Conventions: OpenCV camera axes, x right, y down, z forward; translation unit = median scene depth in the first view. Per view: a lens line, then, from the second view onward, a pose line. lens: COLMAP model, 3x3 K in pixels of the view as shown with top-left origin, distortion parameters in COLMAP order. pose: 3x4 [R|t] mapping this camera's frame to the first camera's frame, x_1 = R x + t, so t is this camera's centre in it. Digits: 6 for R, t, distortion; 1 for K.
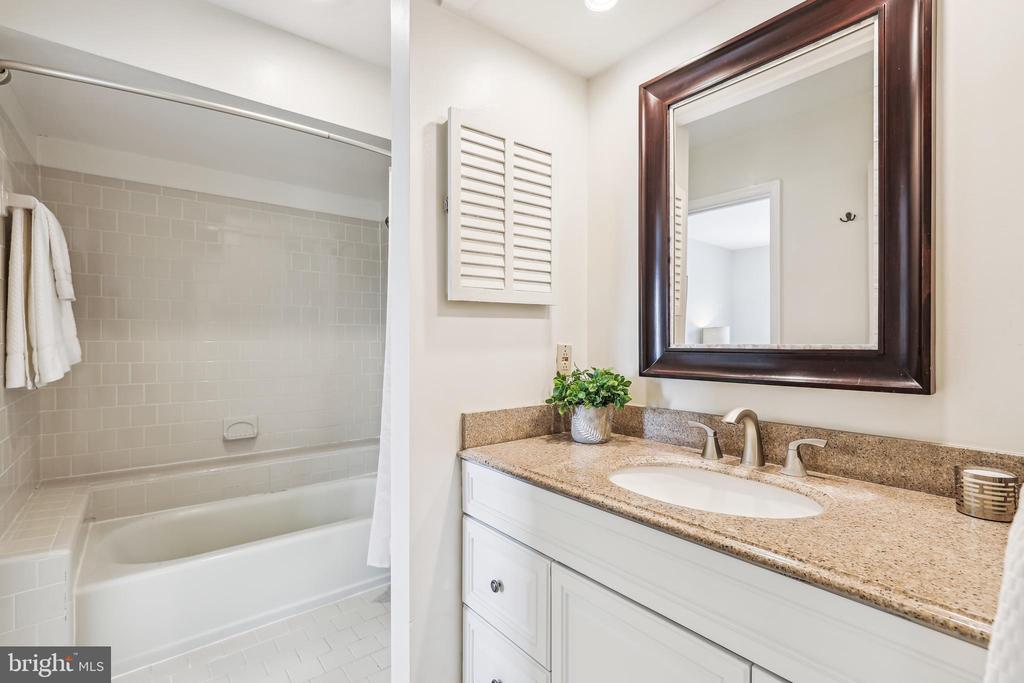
lens RADIAL K [[476.1, 0, 512.3], [0, 476.1, 341.5], [0, 0, 1]] dist [-0.002660, 0.003686]
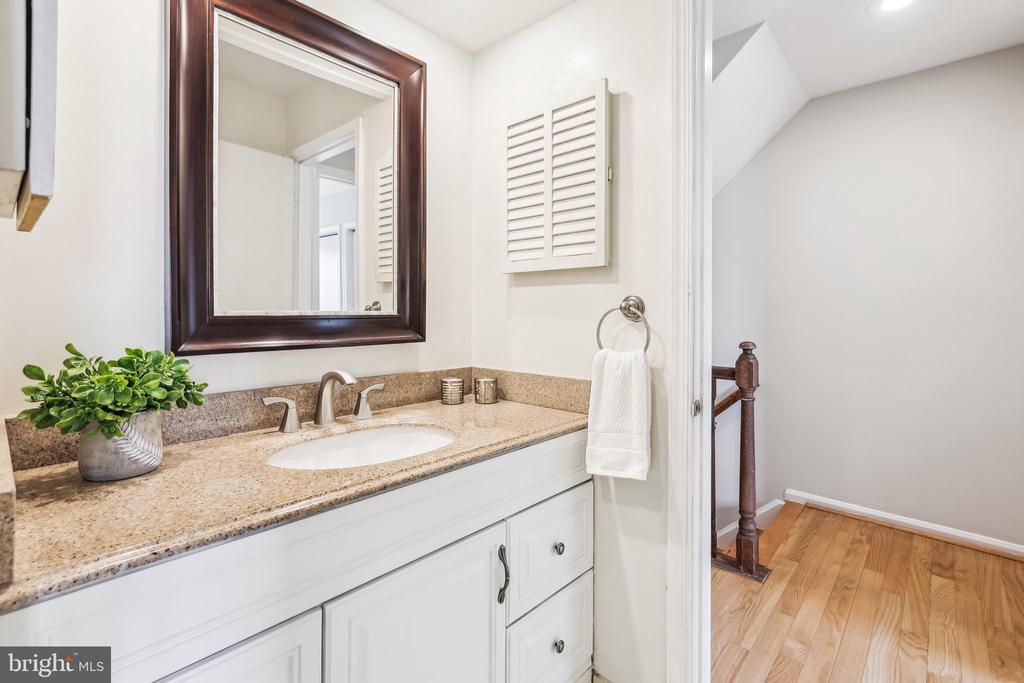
lens RADIAL K [[476.1, 0, 517.6], [0, 476.1, 316.3], [0, 0, 1]] dist [-0.002660, 0.003686]
pose [[-0.173810, -0.008622, 0.984742, -0.679666], [-0.006337, 0.999951, 0.007636, 0.007526], [-0.984759, -0.004913, -0.173856, 0.827263]]
